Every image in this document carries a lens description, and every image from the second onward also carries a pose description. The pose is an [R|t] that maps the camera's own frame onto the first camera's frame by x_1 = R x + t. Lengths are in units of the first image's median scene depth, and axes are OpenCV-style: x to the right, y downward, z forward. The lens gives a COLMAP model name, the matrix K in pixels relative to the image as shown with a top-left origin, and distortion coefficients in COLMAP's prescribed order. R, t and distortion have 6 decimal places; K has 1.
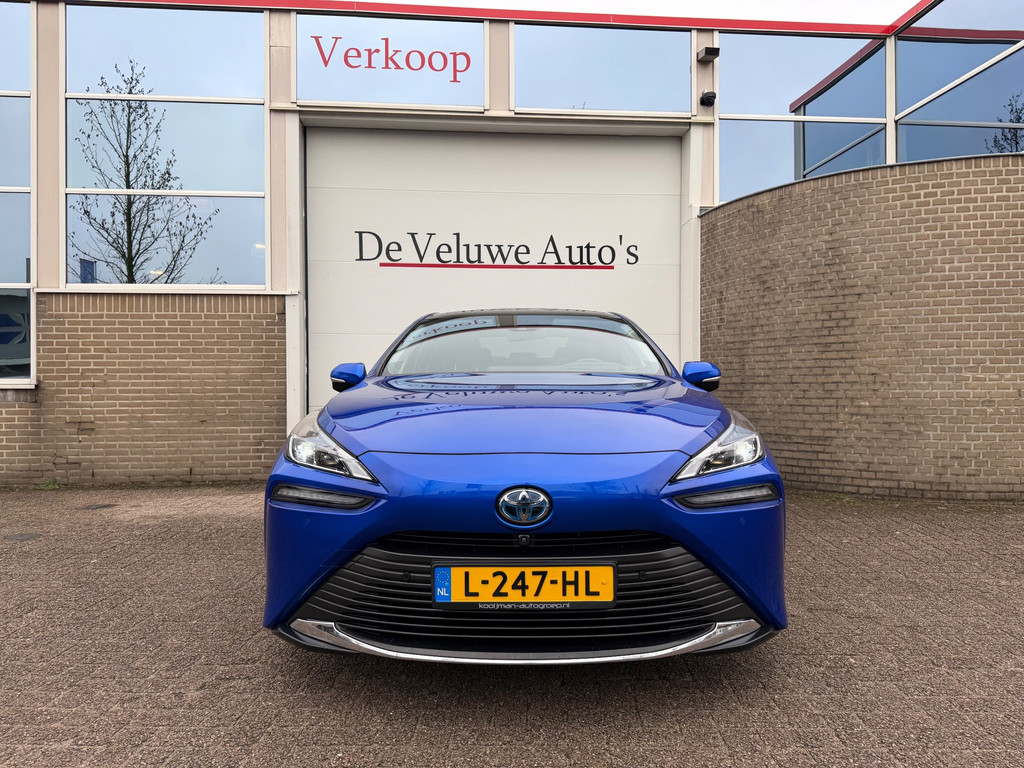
lens RADIAL K [[717.8, 0, 515.5], [0, 717.8, 384.2], [0, 0, 1]] dist [0.115460, -0.185117]
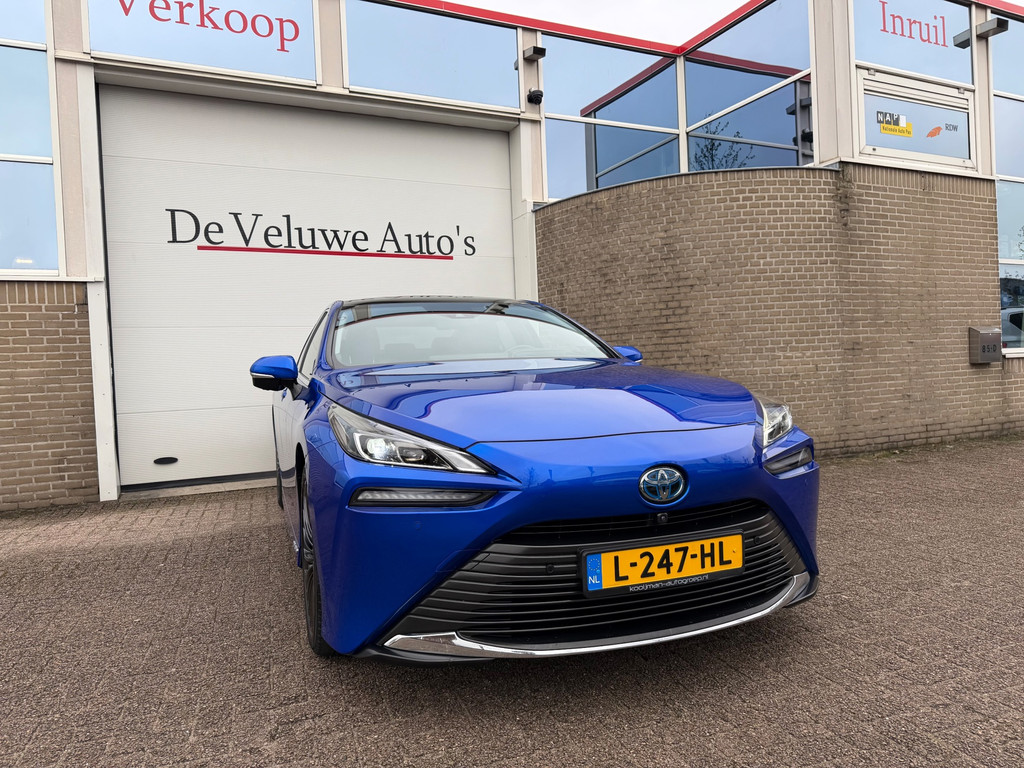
lens RADIAL K [[717.5, 0, 510.9], [0, 717.5, 390.1], [0, 0, 1]] dist [0.115075, -0.189480]
pose [[0.935511, -0.044007, 0.350547, -0.153951], [0.038895, 0.999009, 0.021615, 0.002506], [-0.351151, -0.006587, 0.936296, 0.039938]]
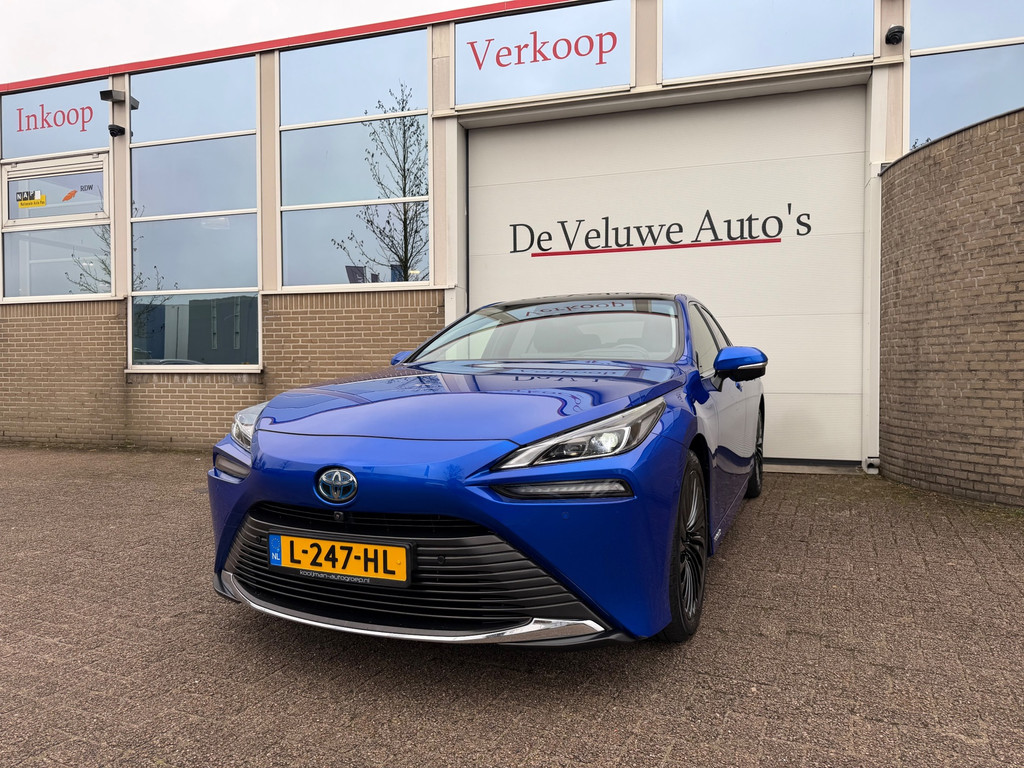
lens RADIAL K [[720.2, 0, 503.7], [0, 720.2, 387.7], [0, 0, 1]] dist [0.097610, -0.152967]
pose [[0.917851, 0.012705, -0.396722, 0.193211], [-0.003063, 0.999685, 0.024928, -0.001000], [0.396914, -0.021665, 0.917600, 0.032398]]
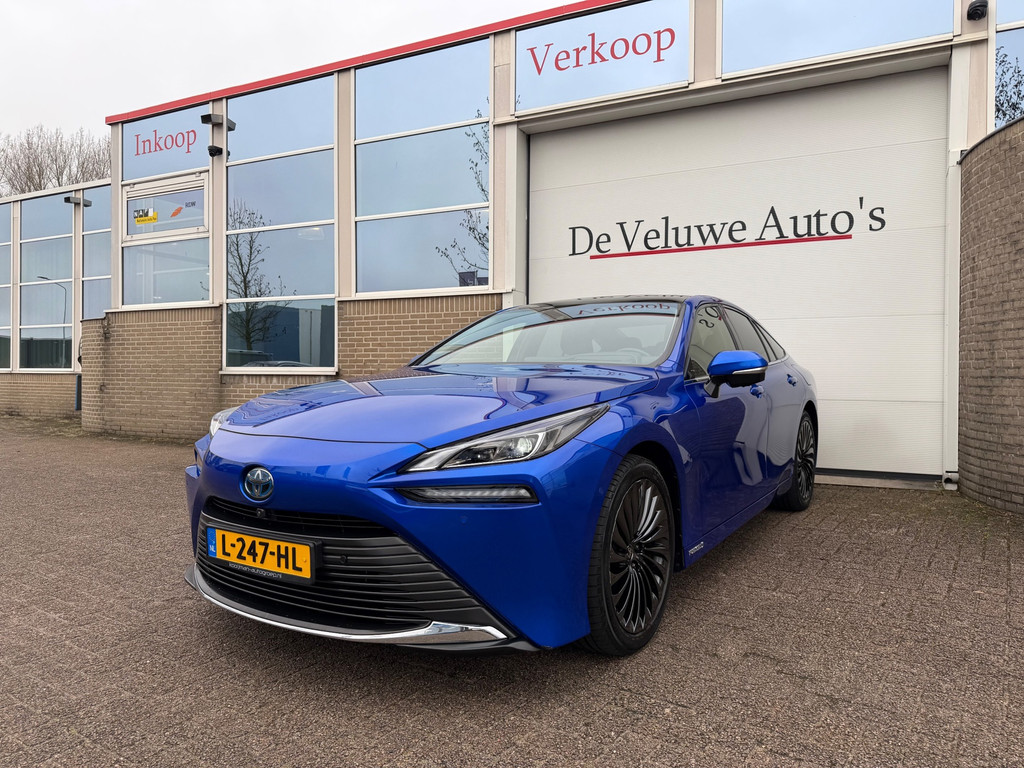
lens RADIAL K [[720.2, 0, 503.3], [0, 720.2, 384.2], [0, 0, 1]] dist [0.065287, -0.085130]
pose [[0.839569, 0.016448, -0.543005, 0.273614], [-0.008476, 0.999816, 0.017181, -0.002167], [0.543188, -0.009822, 0.839554, 0.075479]]
